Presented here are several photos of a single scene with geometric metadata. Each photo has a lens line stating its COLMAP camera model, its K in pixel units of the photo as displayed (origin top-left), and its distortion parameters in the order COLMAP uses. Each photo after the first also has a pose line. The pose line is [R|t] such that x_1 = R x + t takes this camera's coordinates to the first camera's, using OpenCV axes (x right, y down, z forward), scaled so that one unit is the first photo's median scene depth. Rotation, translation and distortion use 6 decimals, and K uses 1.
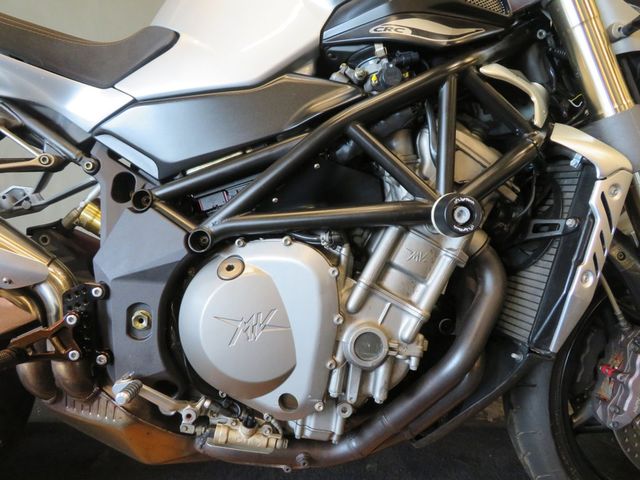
lens RADIAL K [[461.0, 0, 320.0], [0, 461.0, 240.0], [0, 0, 1]] dist [-0.002615, -0.003495]
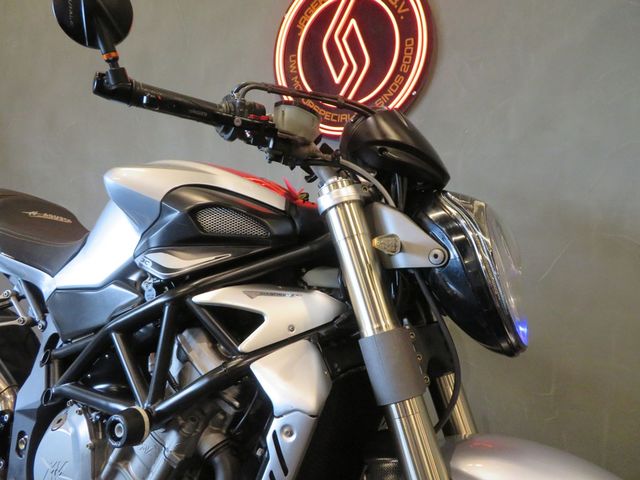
lens RADIAL K [[461.0, 0, 320.0], [0, 461.0, 240.0], [0, 0, 1]] dist [-0.002615, -0.003495]
pose [[0.856658, 0.026900, -0.515183, 1.158515], [-0.099813, 0.988412, -0.114363, -0.392468], [0.506137, 0.149392, 0.849416, 0.140986]]
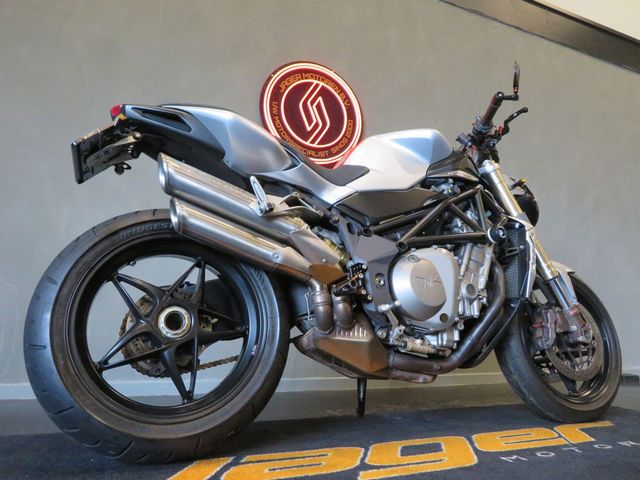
lens RADIAL K [[461.0, 0, 320.0], [0, 461.0, 240.0], [0, 0, 1]] dist [-0.002615, -0.003495]
pose [[0.923074, 0.056489, 0.380452, -1.489338], [0.093663, 0.926364, -0.364796, 0.762202], [-0.373044, 0.372368, 0.849812, -0.799151]]
